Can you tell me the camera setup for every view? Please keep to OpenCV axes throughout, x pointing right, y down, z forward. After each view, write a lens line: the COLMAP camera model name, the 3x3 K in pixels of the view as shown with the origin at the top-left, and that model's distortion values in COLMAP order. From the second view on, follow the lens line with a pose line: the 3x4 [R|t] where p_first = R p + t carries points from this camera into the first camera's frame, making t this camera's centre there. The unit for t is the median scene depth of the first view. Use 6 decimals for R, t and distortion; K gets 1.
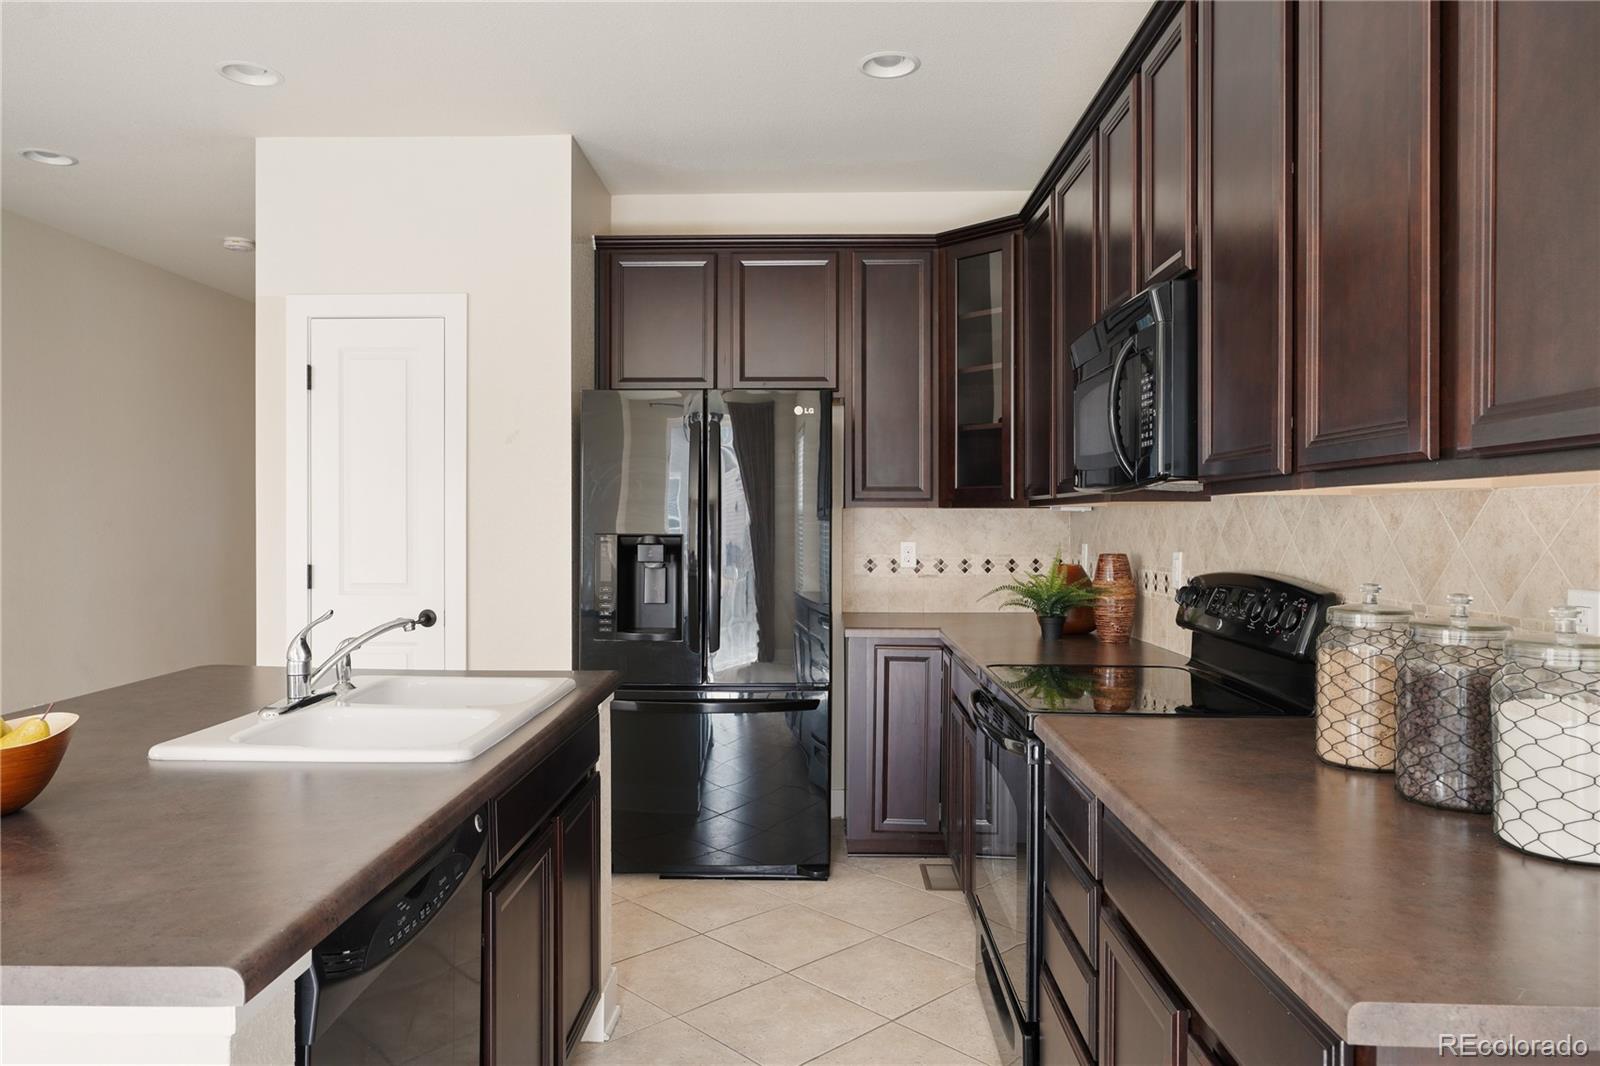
lens RADIAL K [[1072.3, 0, 794.3], [0, 1072.3, 523.7], [0, 0, 1]] dist [-0.001595, -0.000192]
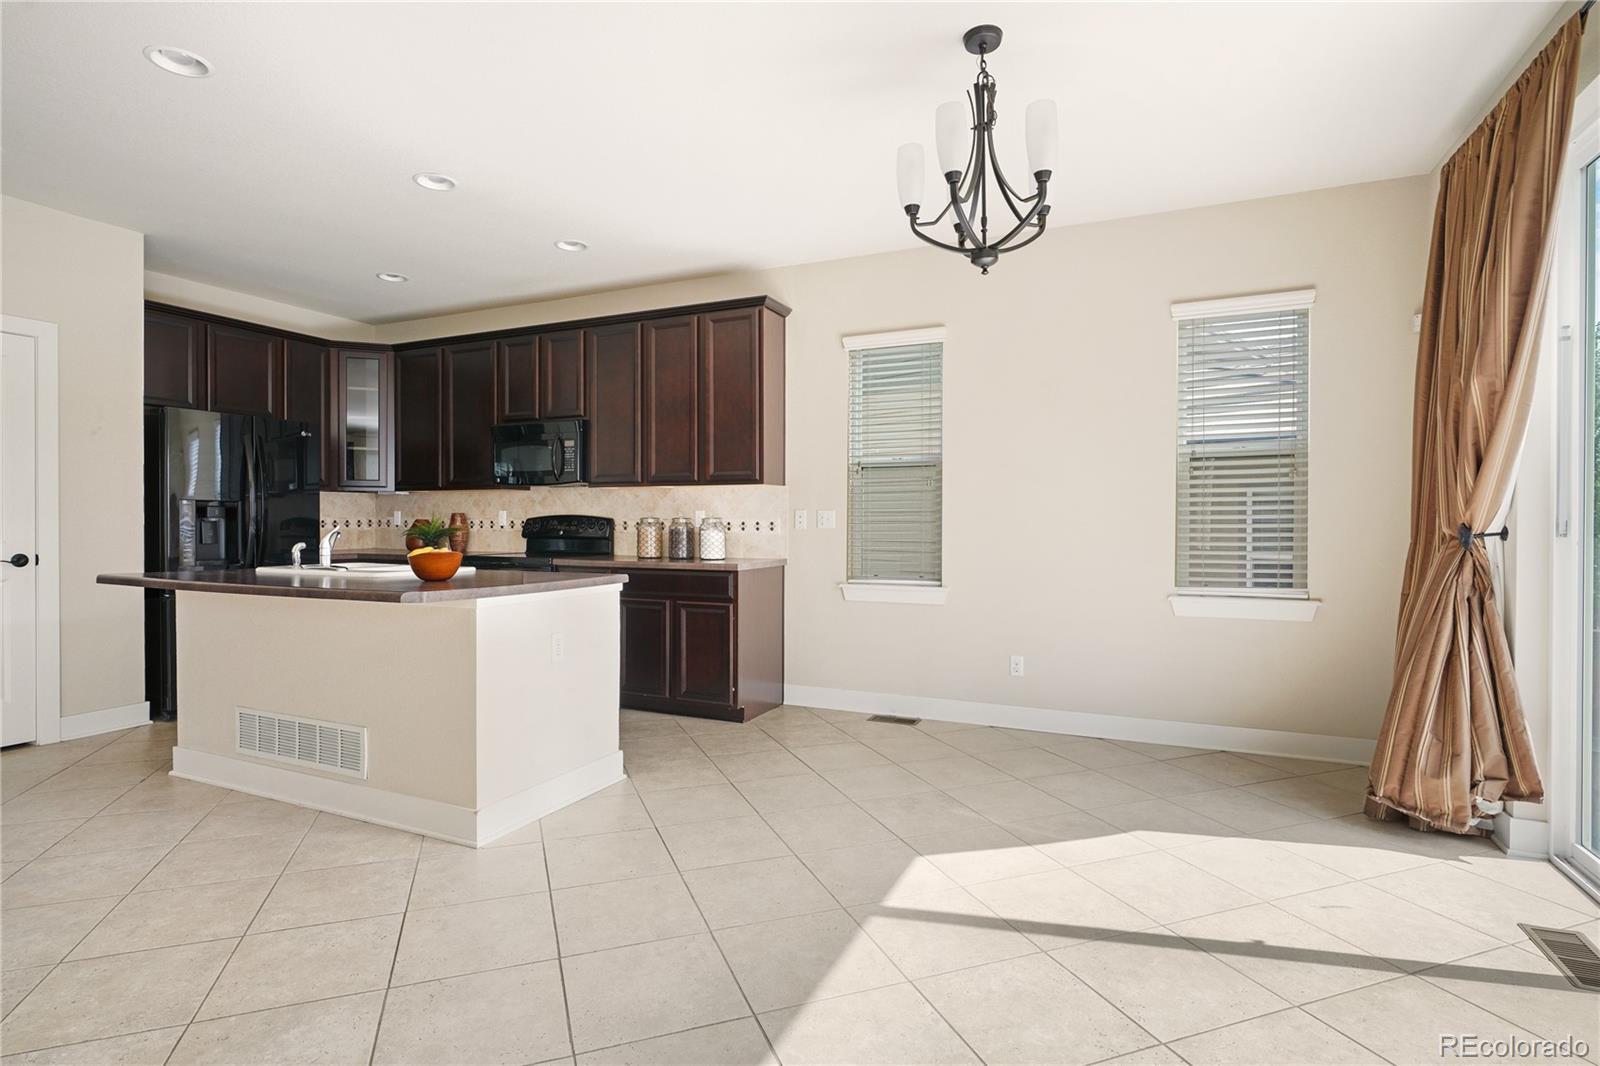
lens RADIAL K [[762.0, 0, 798.9], [0, 762.0, 529.4], [0, 0, 1]] dist [0.003038, -0.000284]
pose [[0.380209, -0.013342, 0.924804, -0.872876], [0.001634, 0.999904, 0.013754, 0.039282], [-0.924899, -0.003719, 0.380194, -0.264770]]
